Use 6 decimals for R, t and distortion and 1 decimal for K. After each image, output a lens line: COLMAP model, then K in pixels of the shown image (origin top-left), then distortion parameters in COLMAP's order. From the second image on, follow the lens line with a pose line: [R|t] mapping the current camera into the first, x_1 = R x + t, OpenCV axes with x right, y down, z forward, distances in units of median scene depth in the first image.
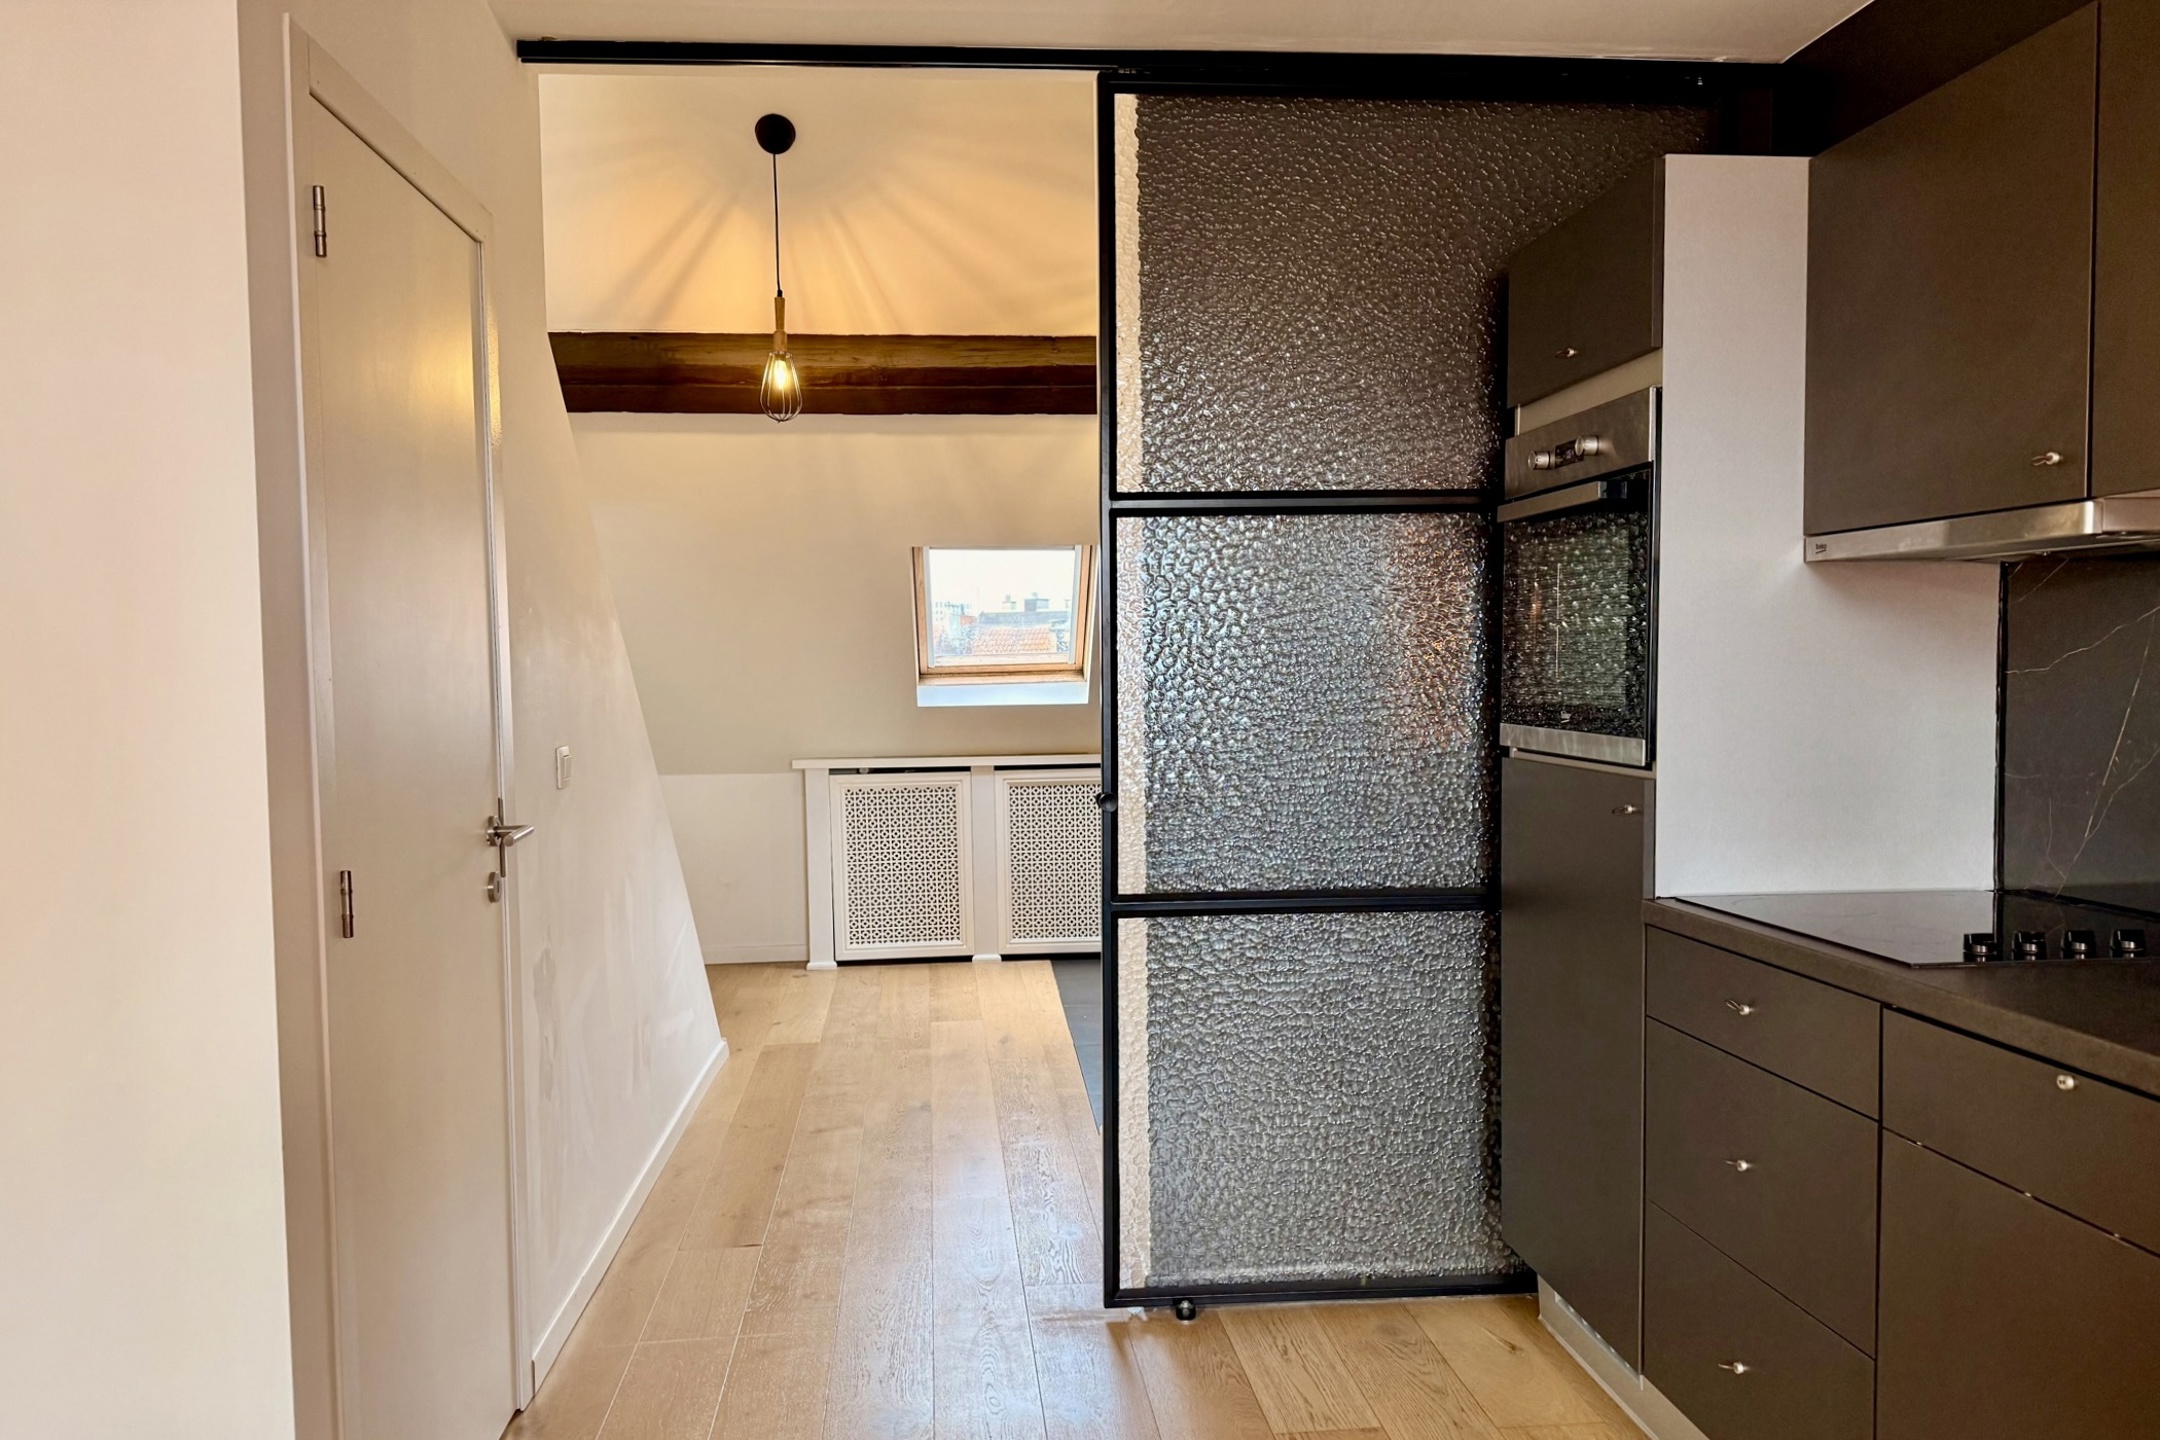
lens RADIAL K [[1549.8, 0, 1075.7], [0, 1549.8, 741.0], [0, 0, 1]] dist [0.010349, -0.009862]
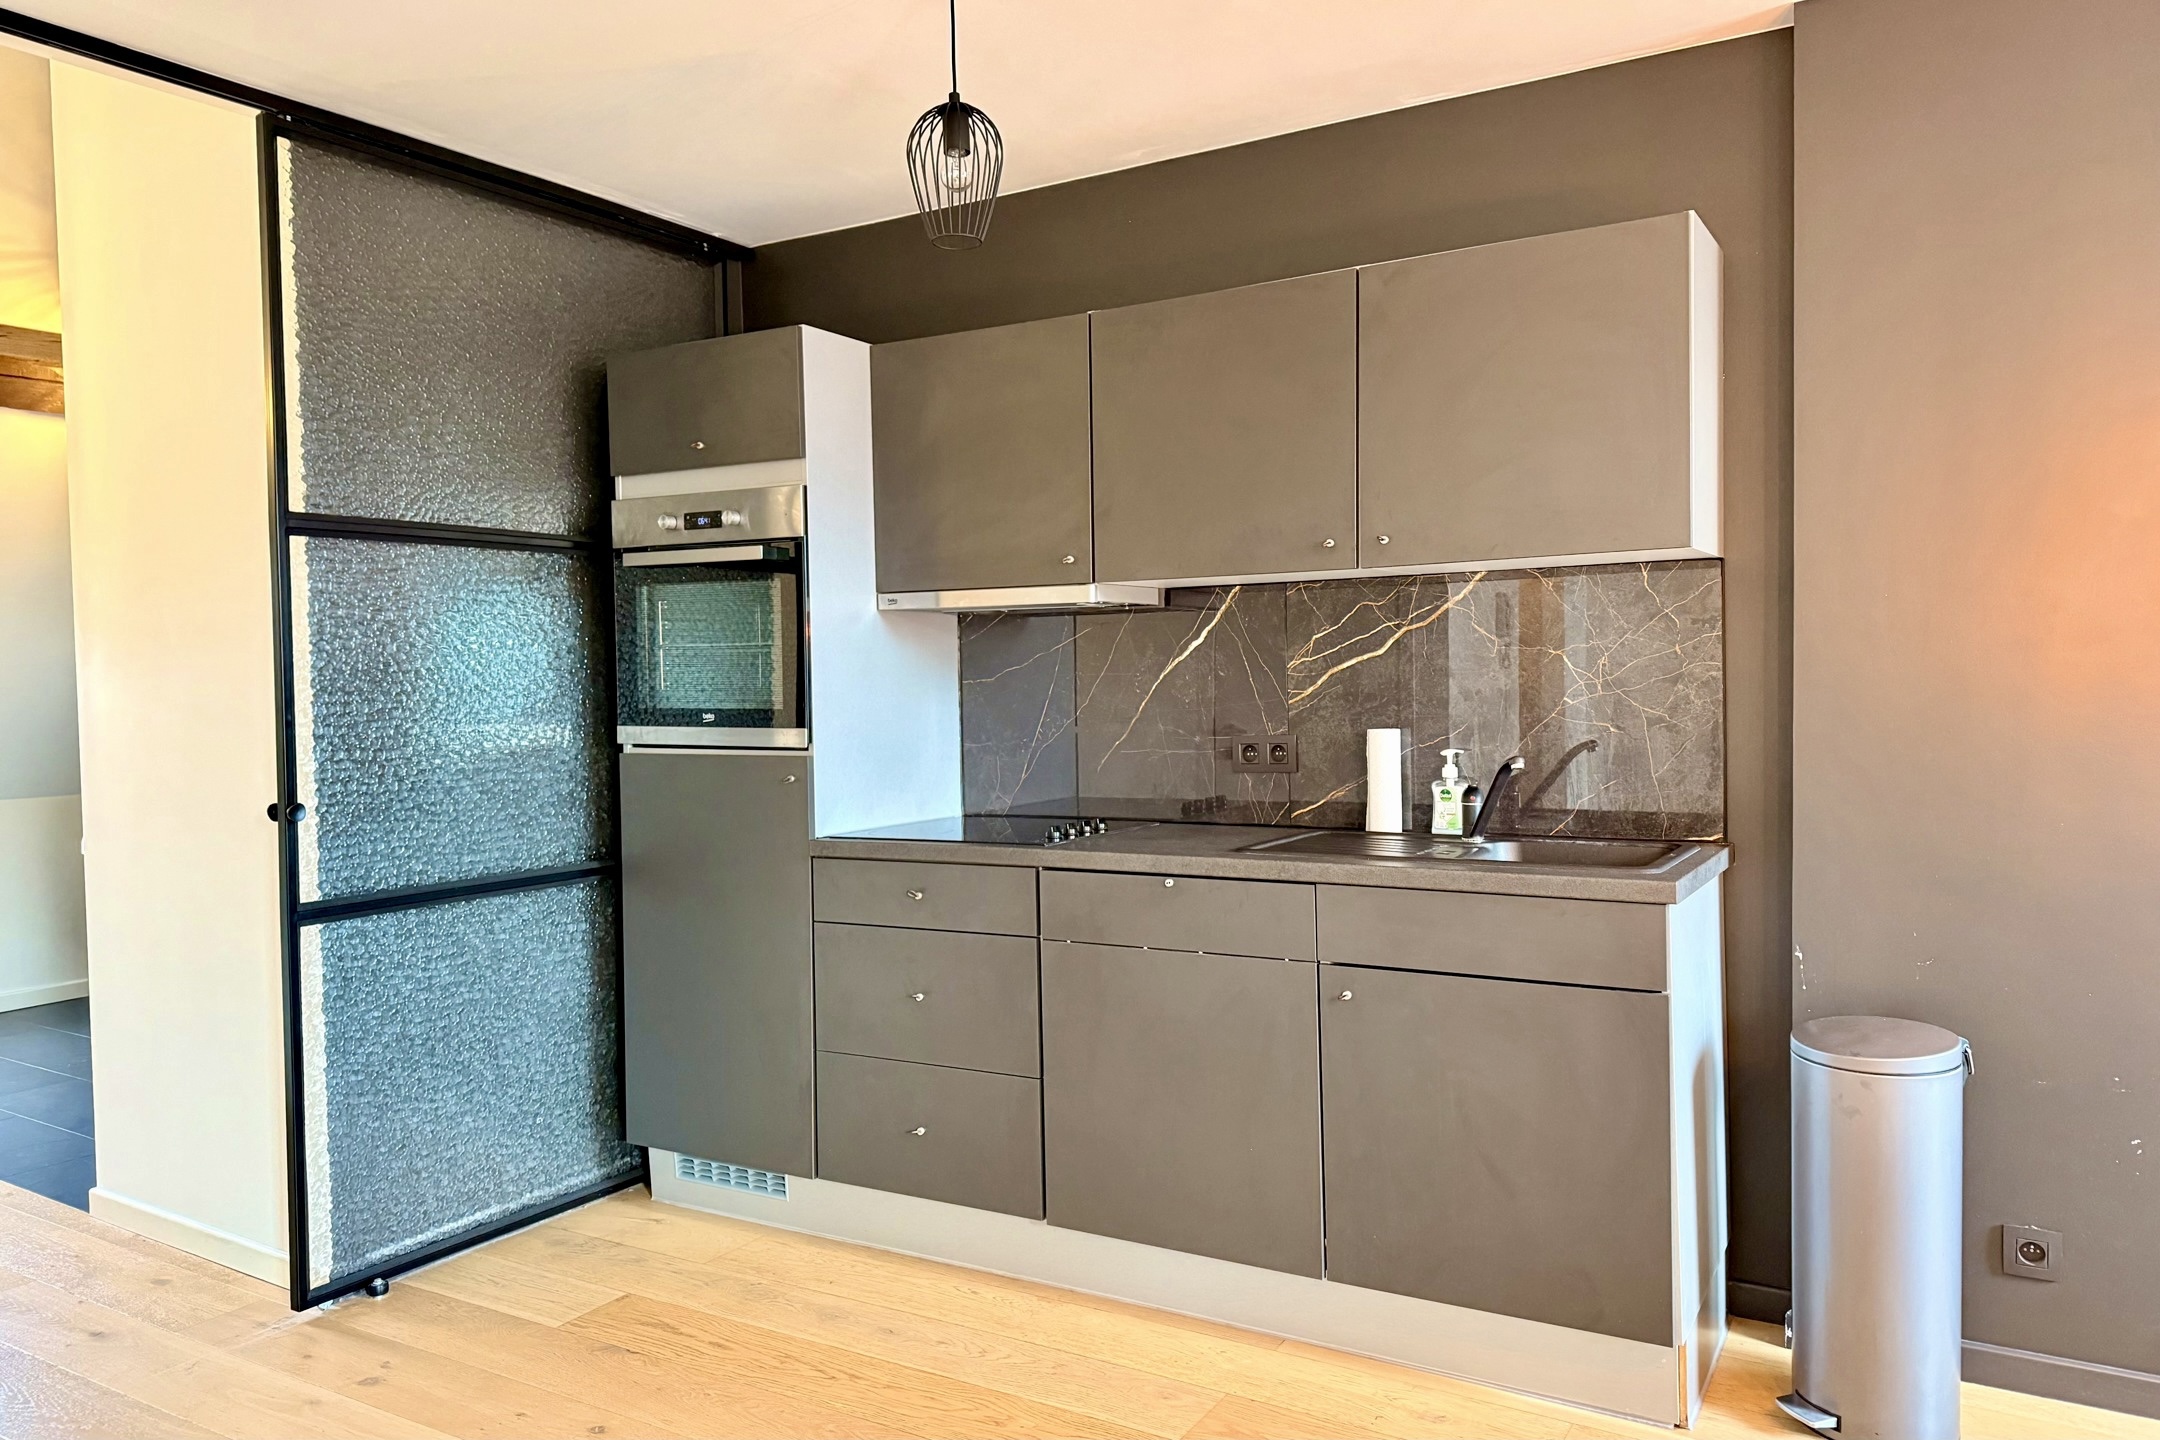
lens RADIAL K [[1549.8, 0, 1079.5], [0, 1549.8, 710.9], [0, 0, 1]] dist [0.010349, -0.009862]
pose [[0.579967, -0.020488, 0.814383, -0.530752], [0.051510, 0.998606, -0.011560, 0.009760], [-0.813010, 0.048653, 0.580213, -0.029841]]
